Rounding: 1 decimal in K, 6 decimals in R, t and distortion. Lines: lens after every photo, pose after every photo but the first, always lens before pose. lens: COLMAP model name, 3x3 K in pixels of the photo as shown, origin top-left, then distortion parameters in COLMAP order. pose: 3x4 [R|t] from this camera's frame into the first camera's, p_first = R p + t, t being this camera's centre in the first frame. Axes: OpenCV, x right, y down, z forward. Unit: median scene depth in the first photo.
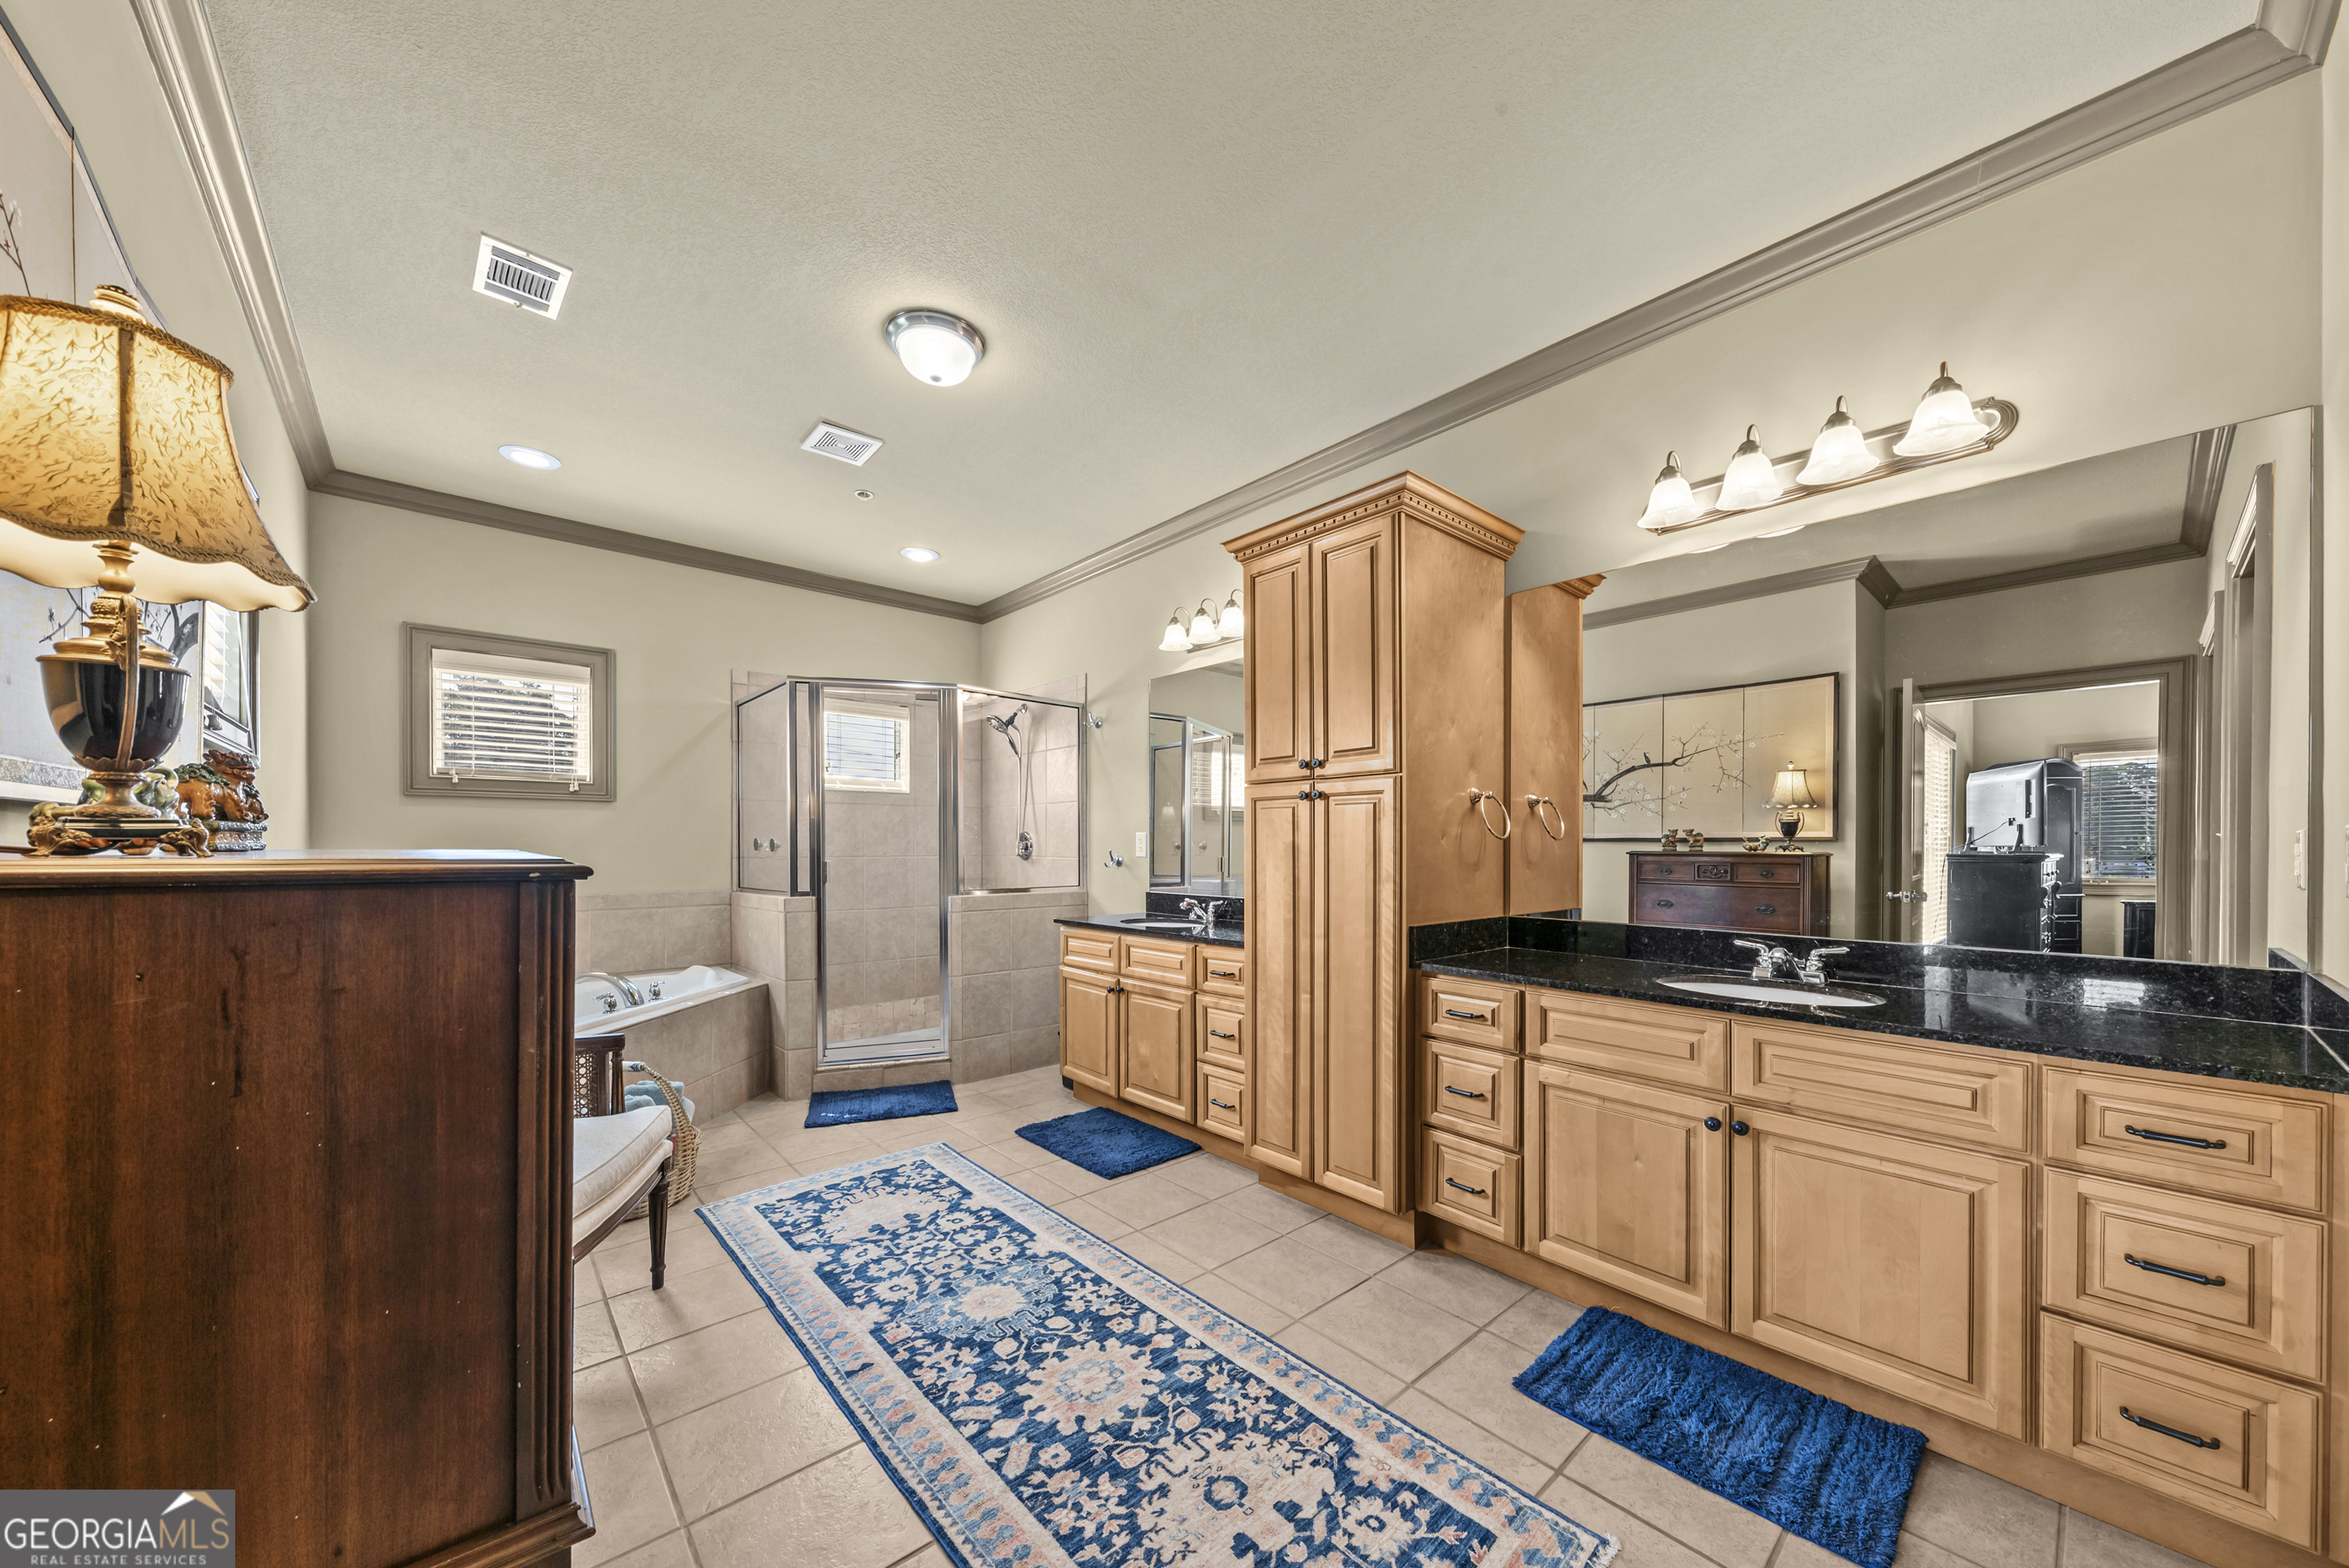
lens RADIAL K [[824.0, 0, 1194.7], [0, 824.0, 844.1], [0, 0, 1]] dist [0.003196, -0.001764]
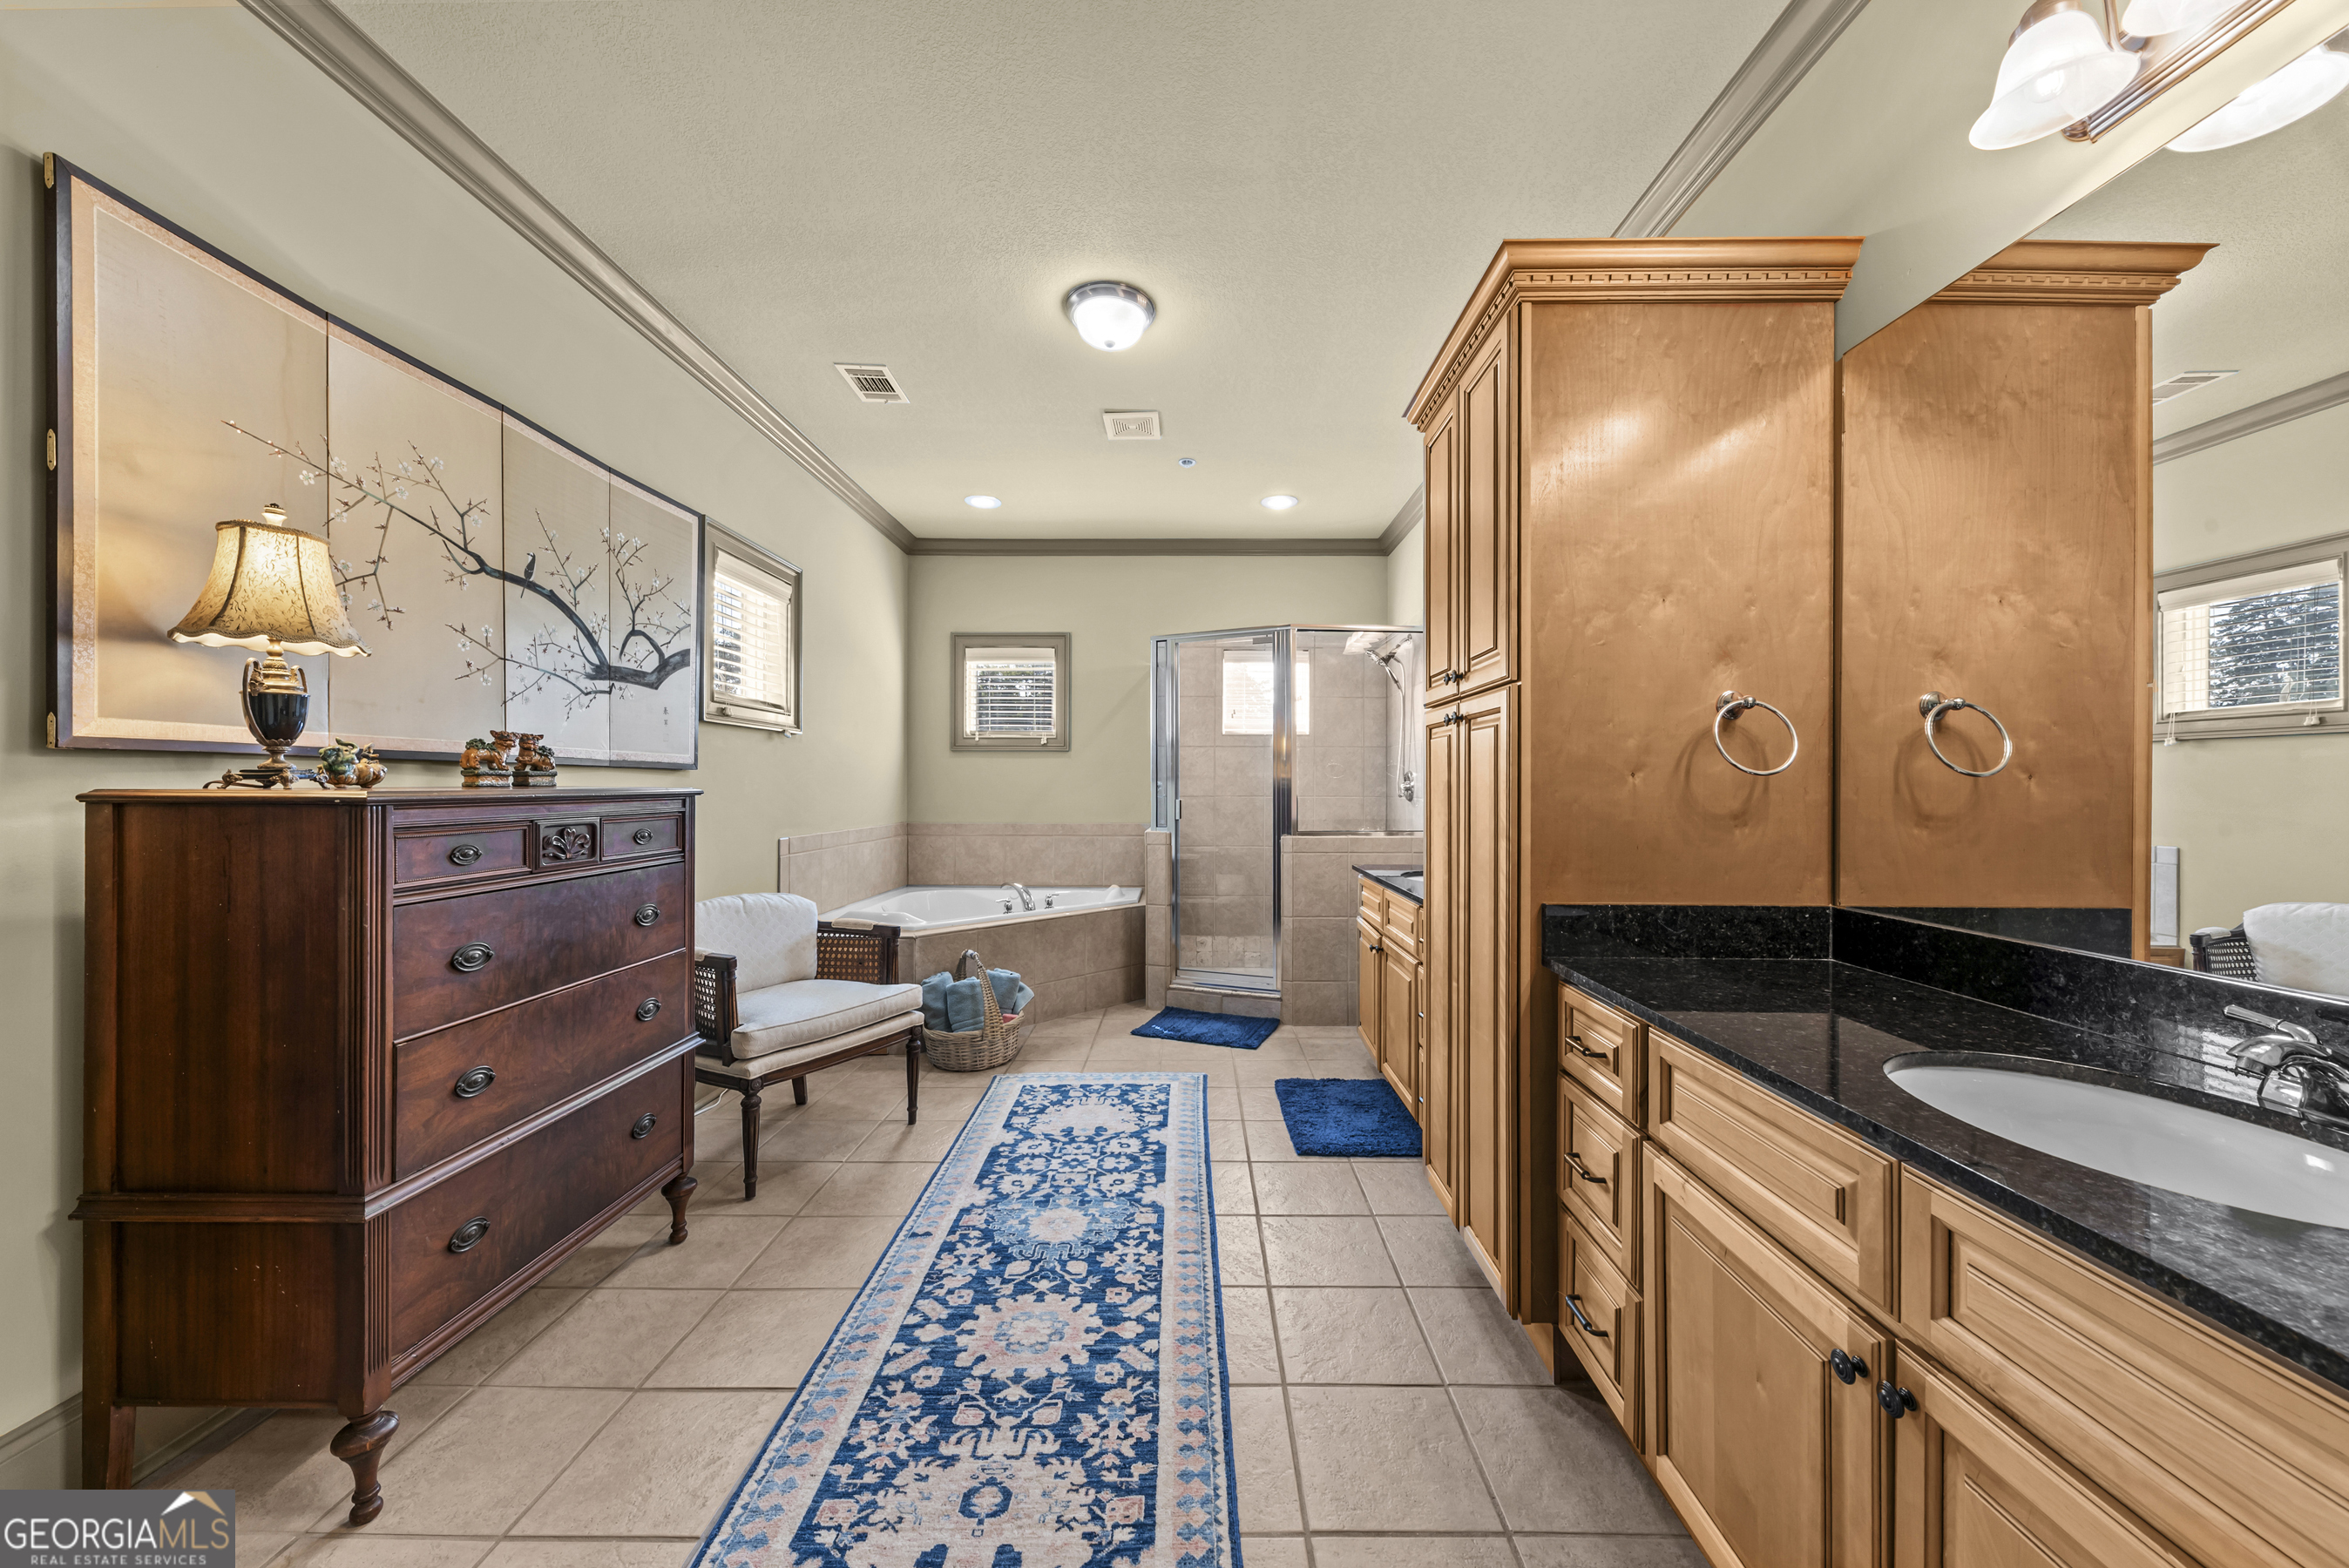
lens RADIAL K [[824.0, 0, 1178.1], [0, 824.0, 785.8], [0, 0, 1]] dist [0.003196, -0.001764]
pose [[0.742047, 0.001355, -0.670347, 0.499605], [-0.001128, 0.999999, 0.000773, 0.001138], [0.670347, 0.000183, 0.742048, 0.294799]]
